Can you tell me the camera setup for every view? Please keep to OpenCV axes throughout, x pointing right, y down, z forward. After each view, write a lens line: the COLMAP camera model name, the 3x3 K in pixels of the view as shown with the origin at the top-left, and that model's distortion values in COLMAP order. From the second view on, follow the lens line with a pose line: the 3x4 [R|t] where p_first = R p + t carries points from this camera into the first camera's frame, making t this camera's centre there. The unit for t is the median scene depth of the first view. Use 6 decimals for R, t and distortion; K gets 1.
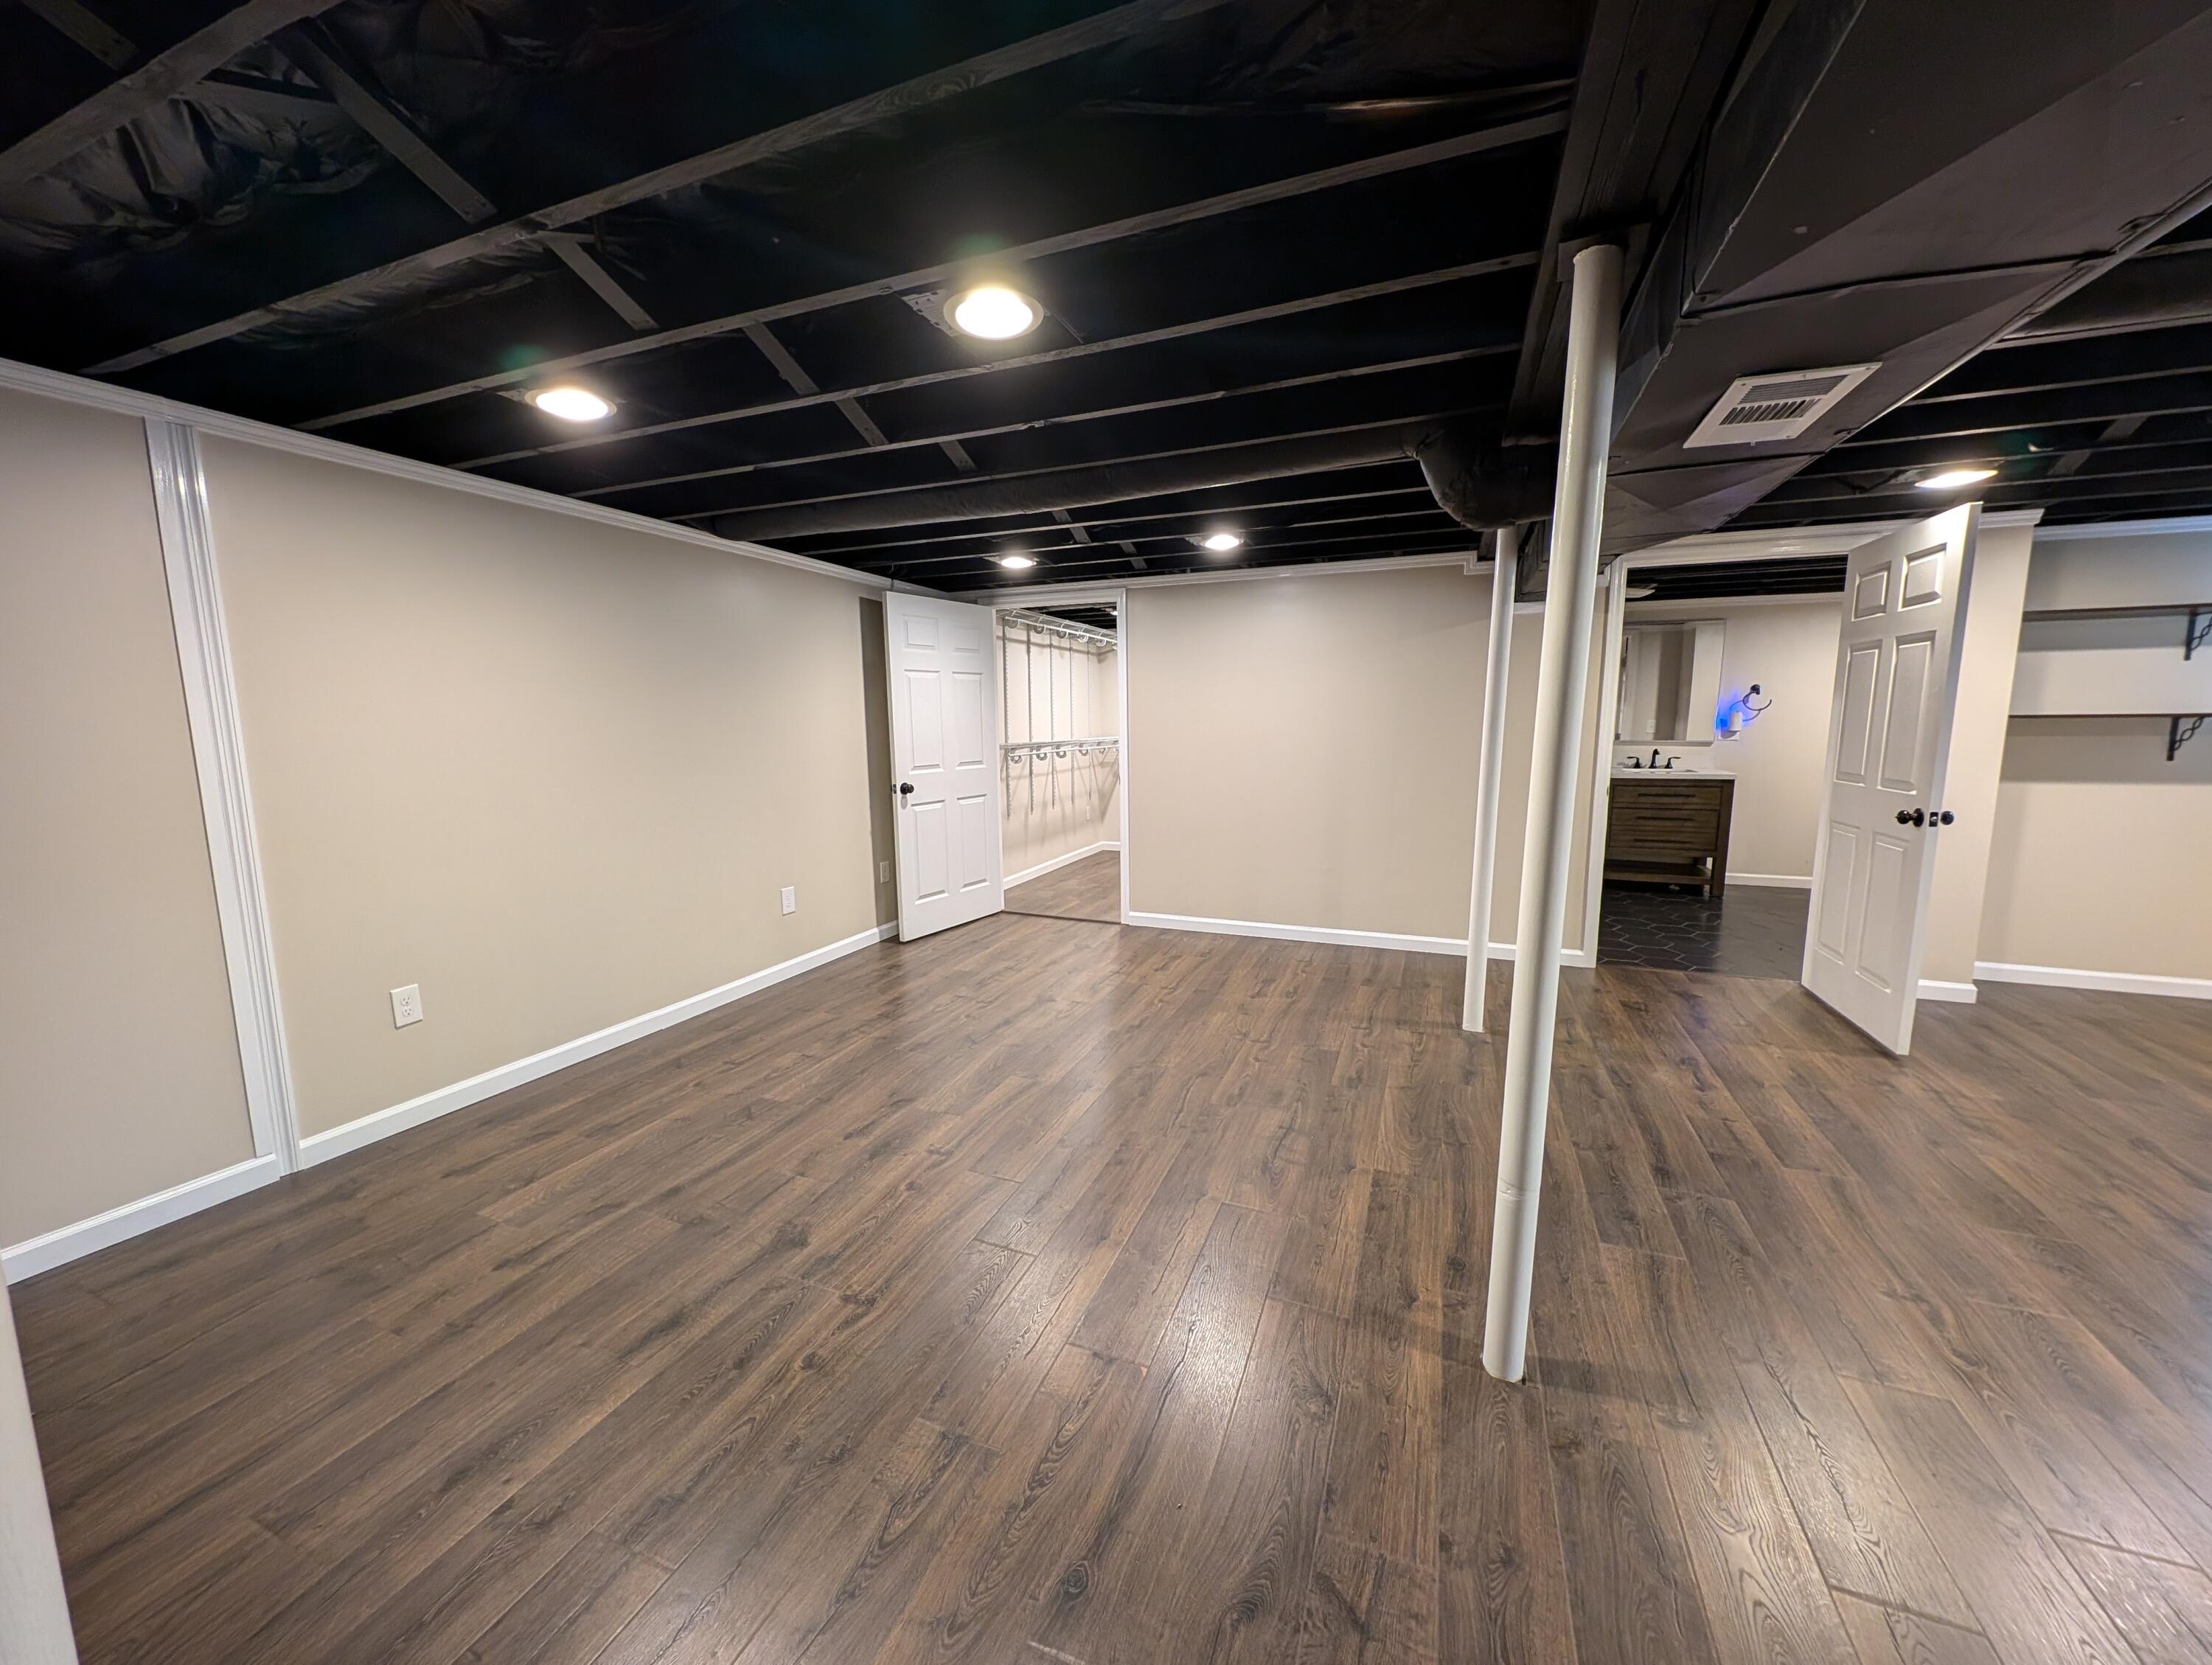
lens RADIAL K [[830.4, 0, 1107.4], [0, 830.4, 825.7], [0, 0, 1]] dist [0.006003, -0.002618]
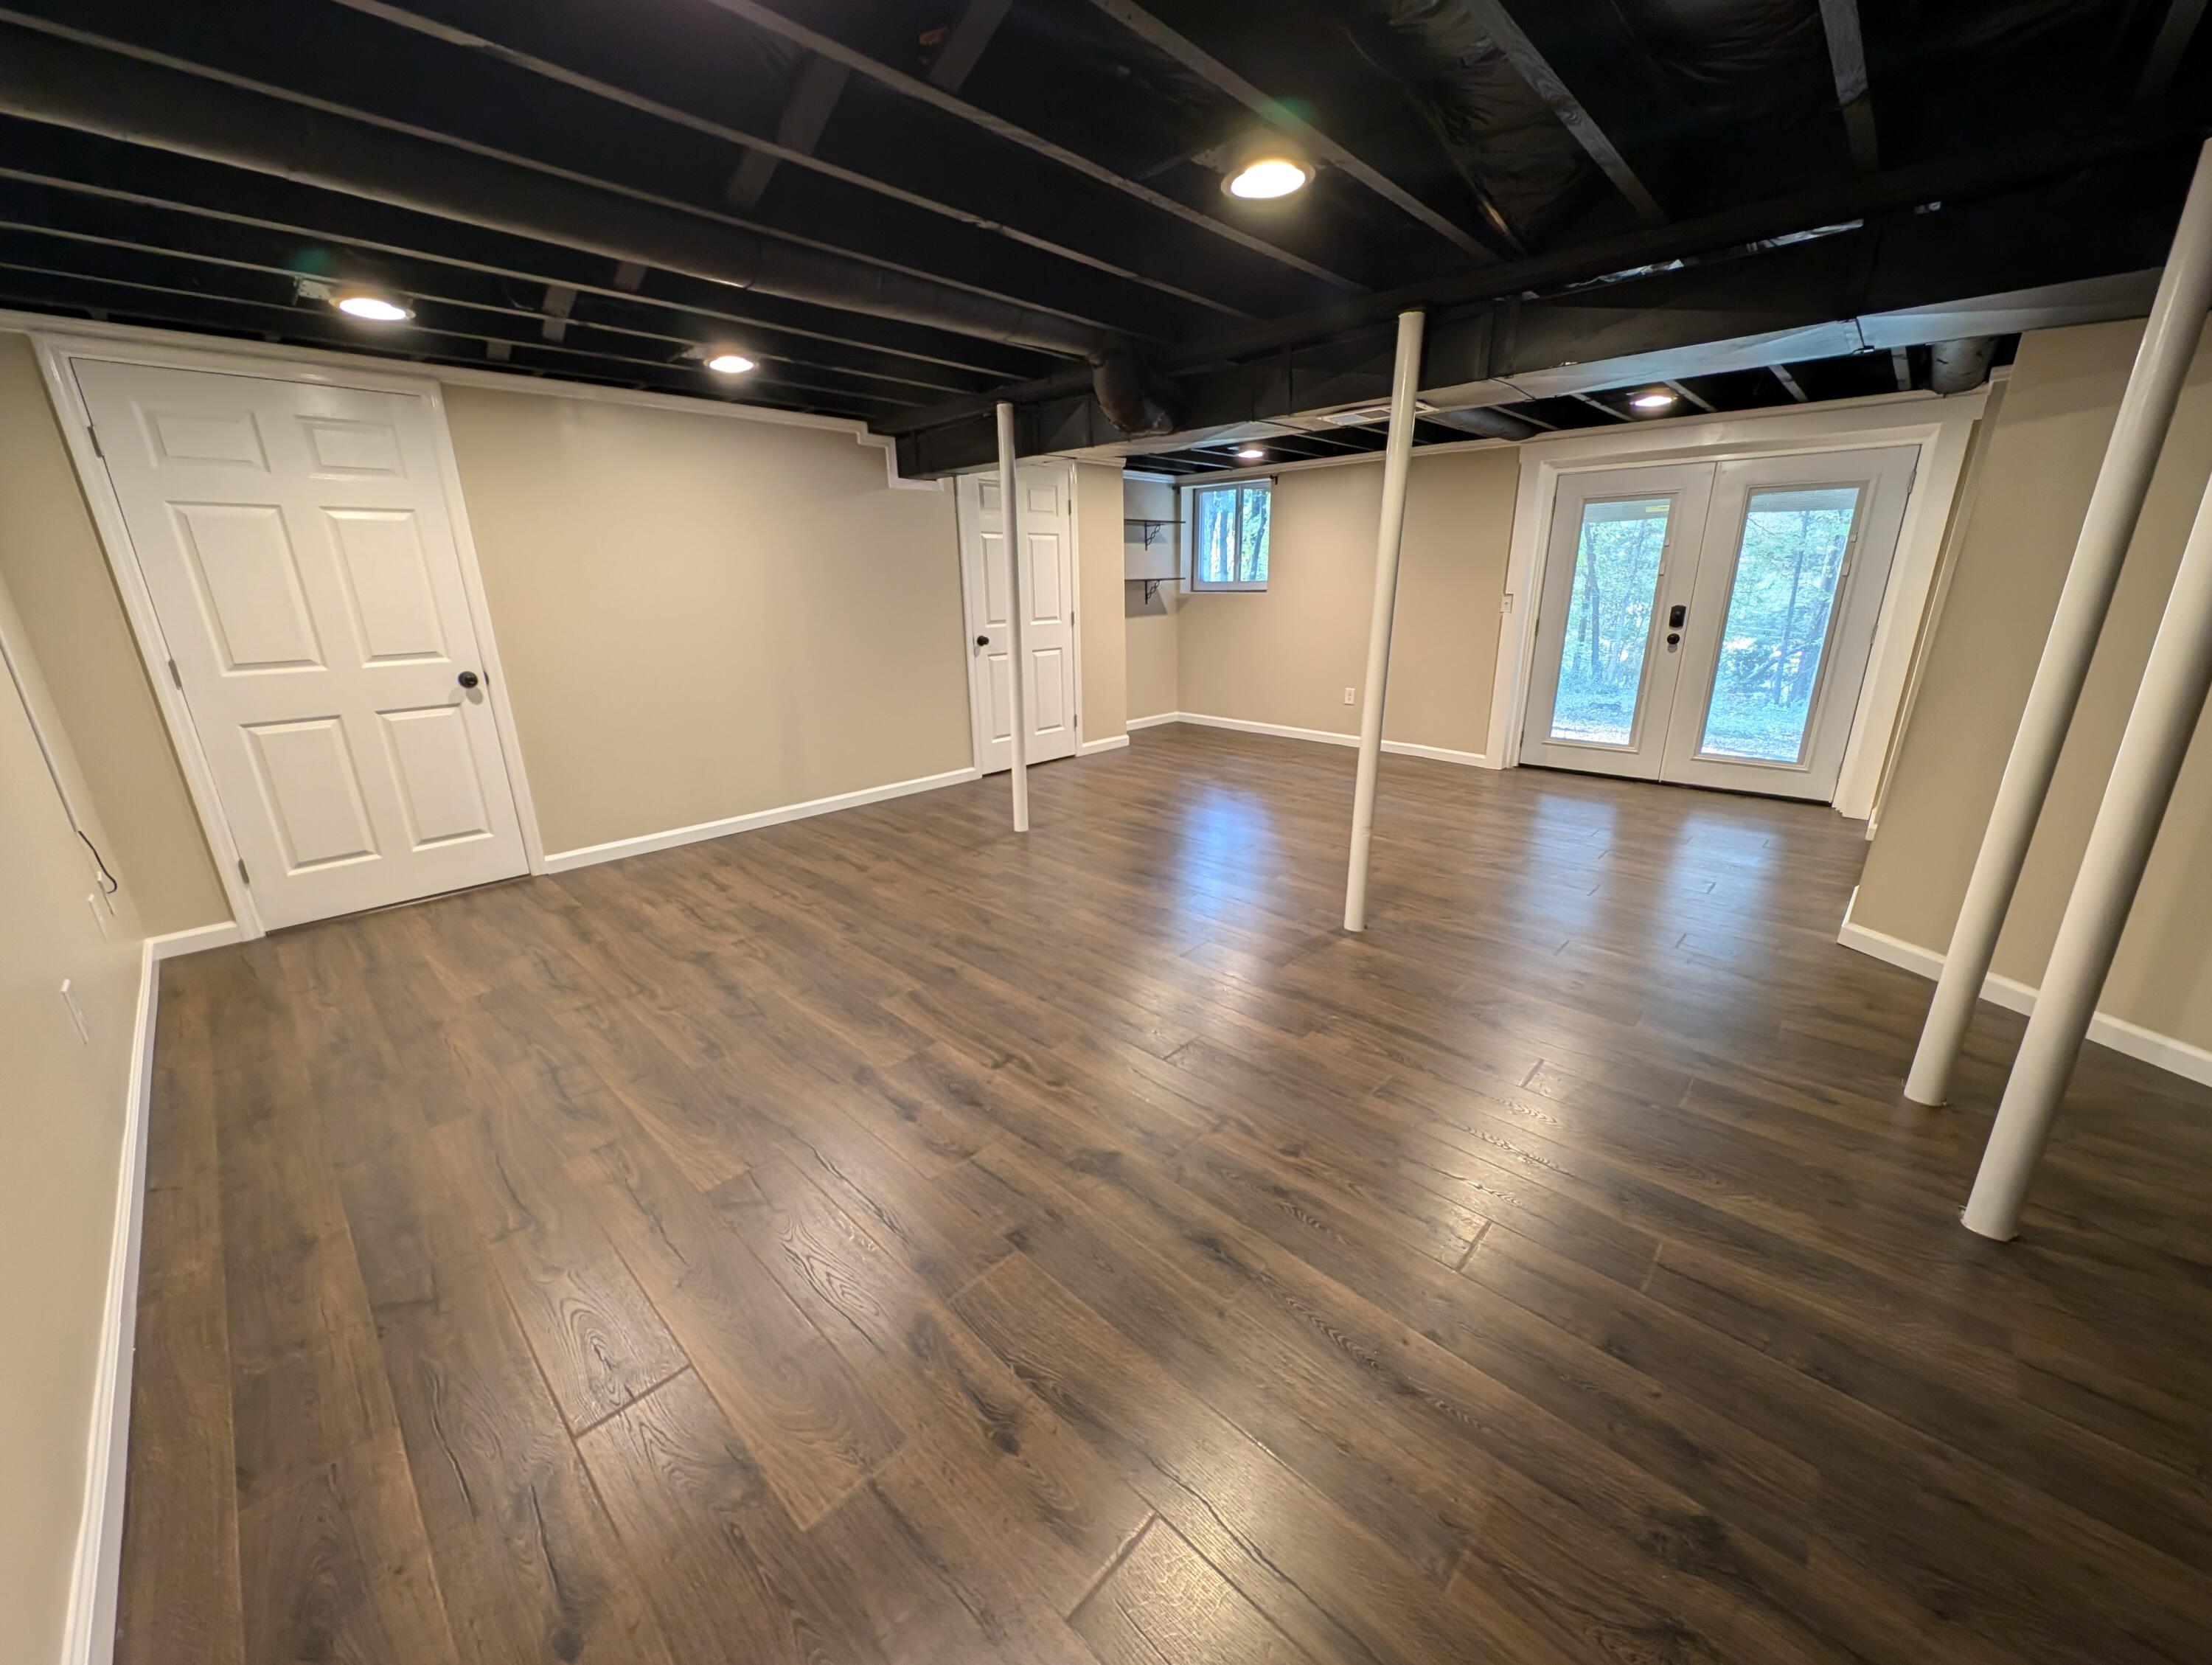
lens RADIAL K [[830.4, 0, 1102.7], [0, 830.4, 834.2], [0, 0, 1]] dist [0.006003, -0.002618]
pose [[0.363639, -0.271993, 0.890947, -0.680344], [0.129766, 0.961889, 0.240687, -0.044519], [-0.922457, 0.028092, 0.385076, 0.394570]]
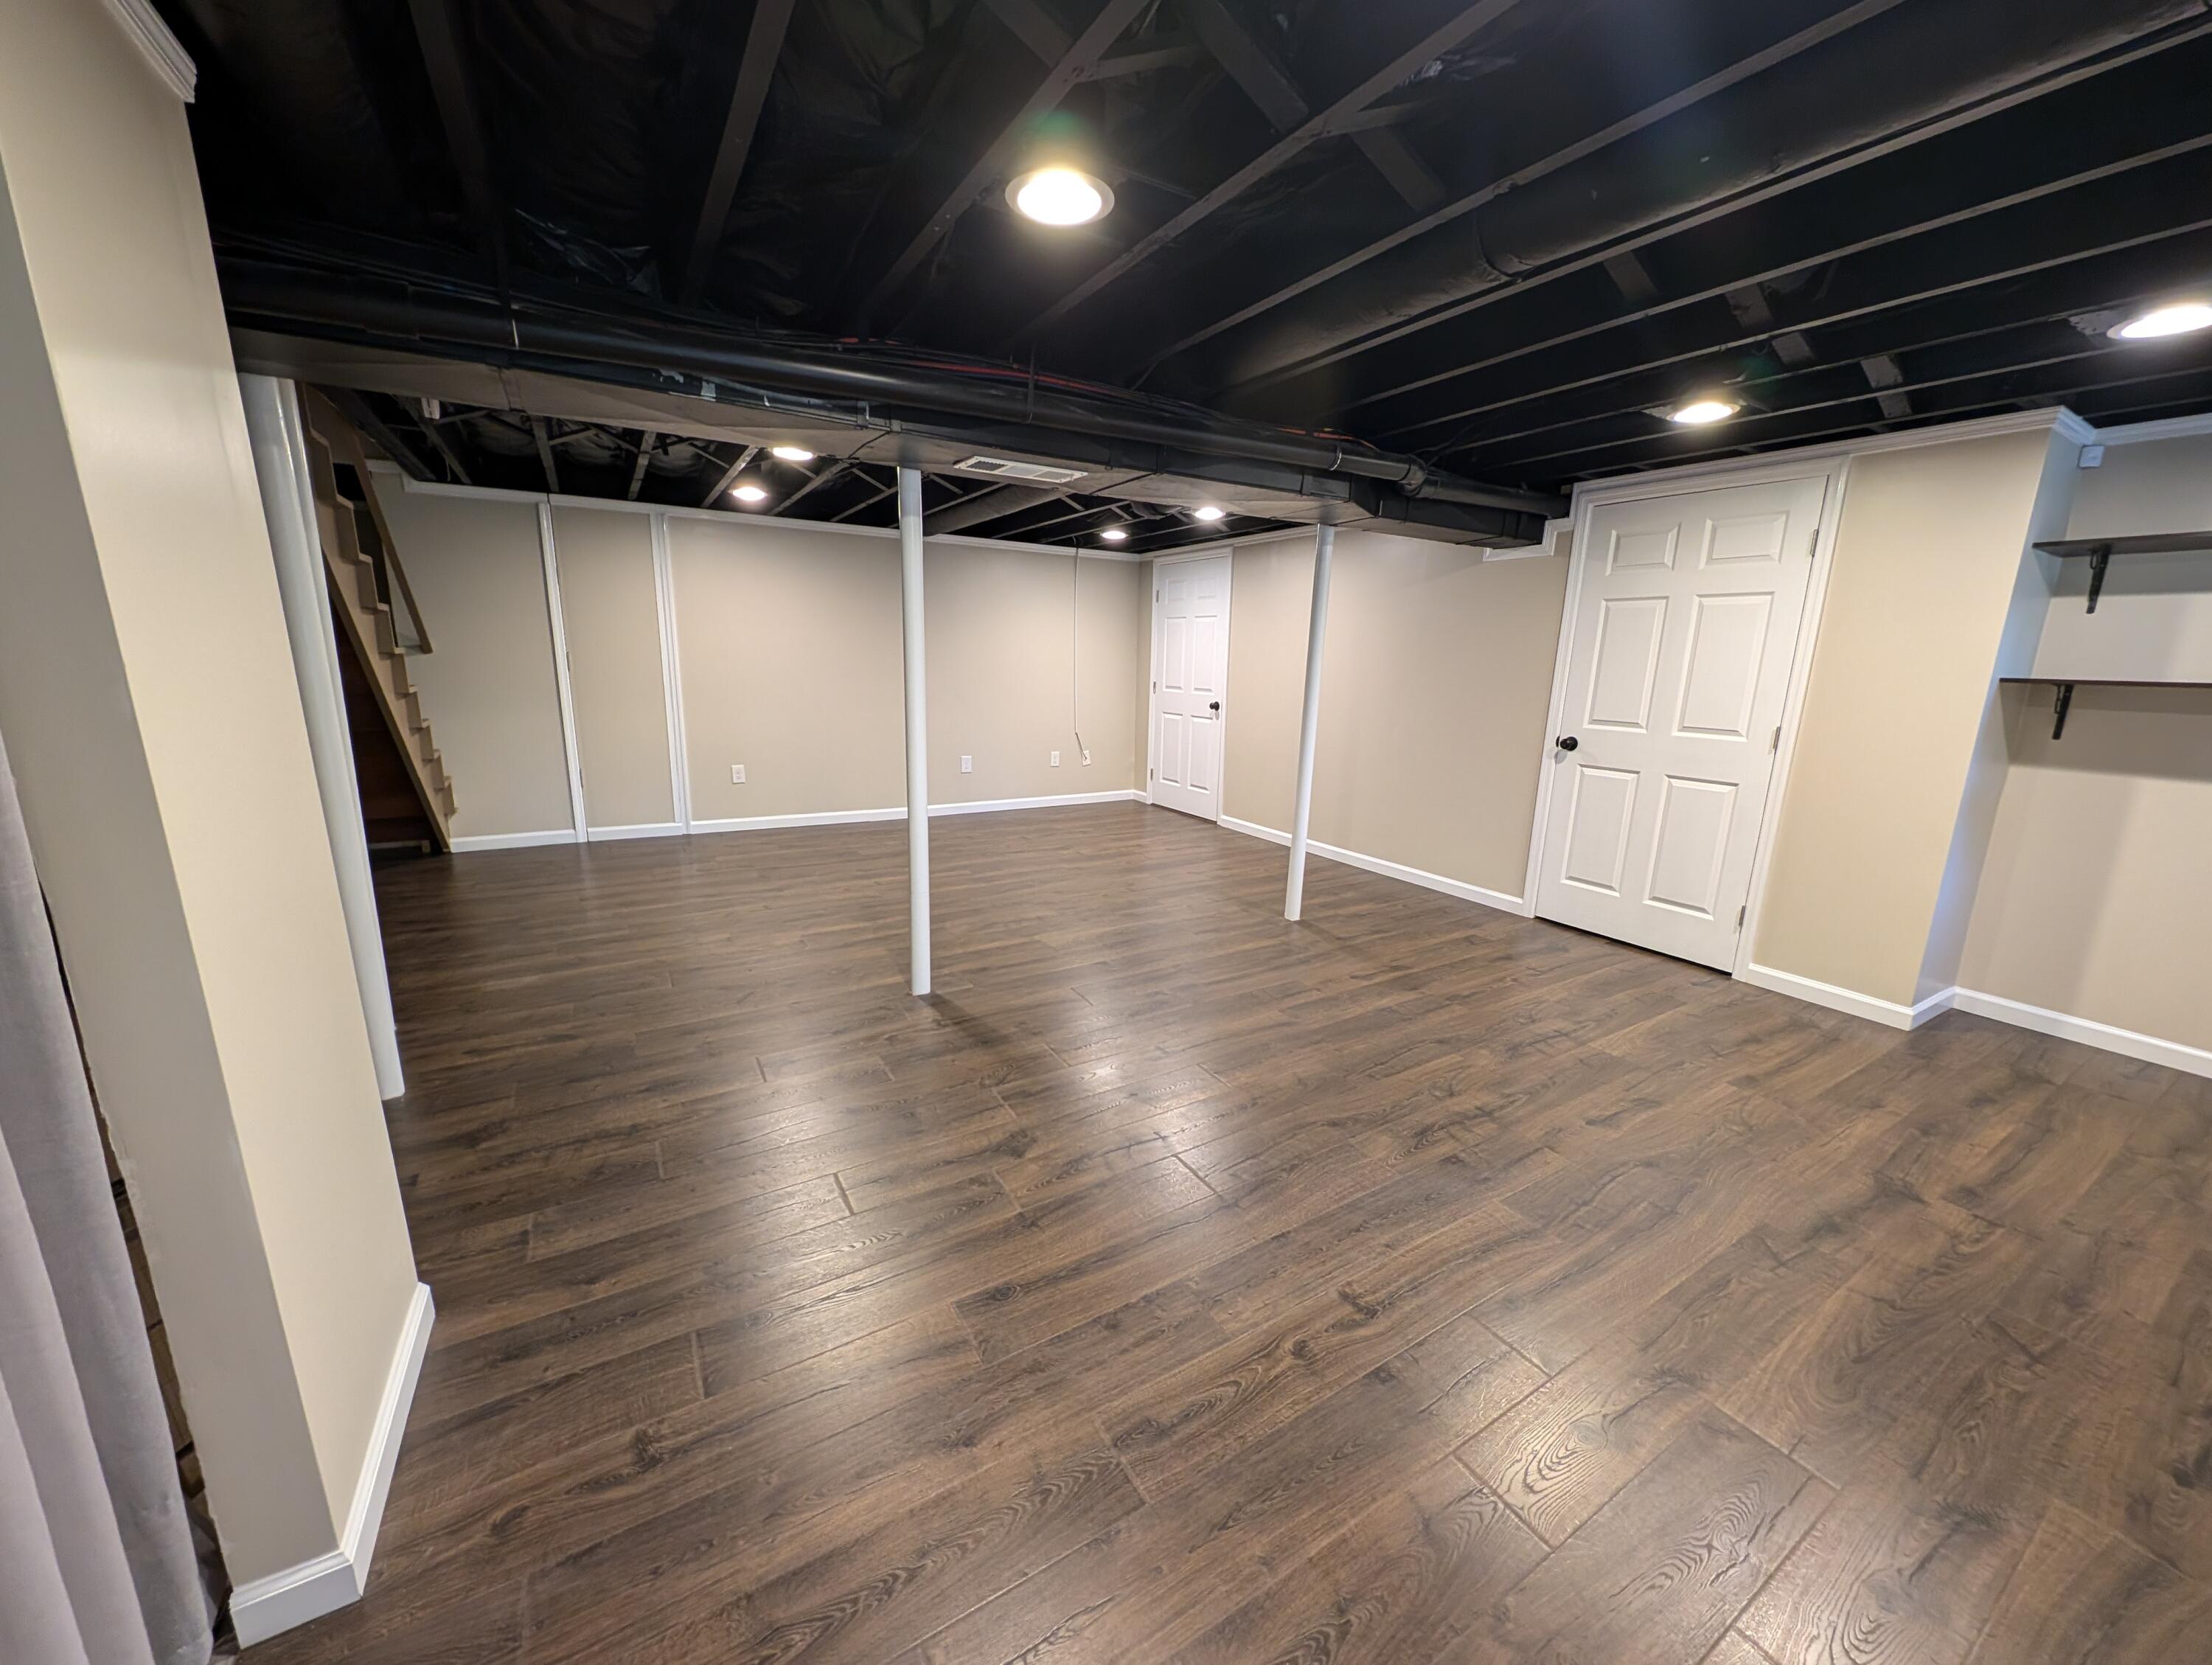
lens RADIAL K [[830.4, 0, 1094.5], [0, 830.4, 827.4], [0, 0, 1]] dist [0.006003, -0.002618]
pose [[0.798328, 0.152784, -0.582520, 0.909869], [-0.109912, 0.988001, 0.108502, 0.014731], [0.592108, -0.022594, 0.805542, -0.141824]]
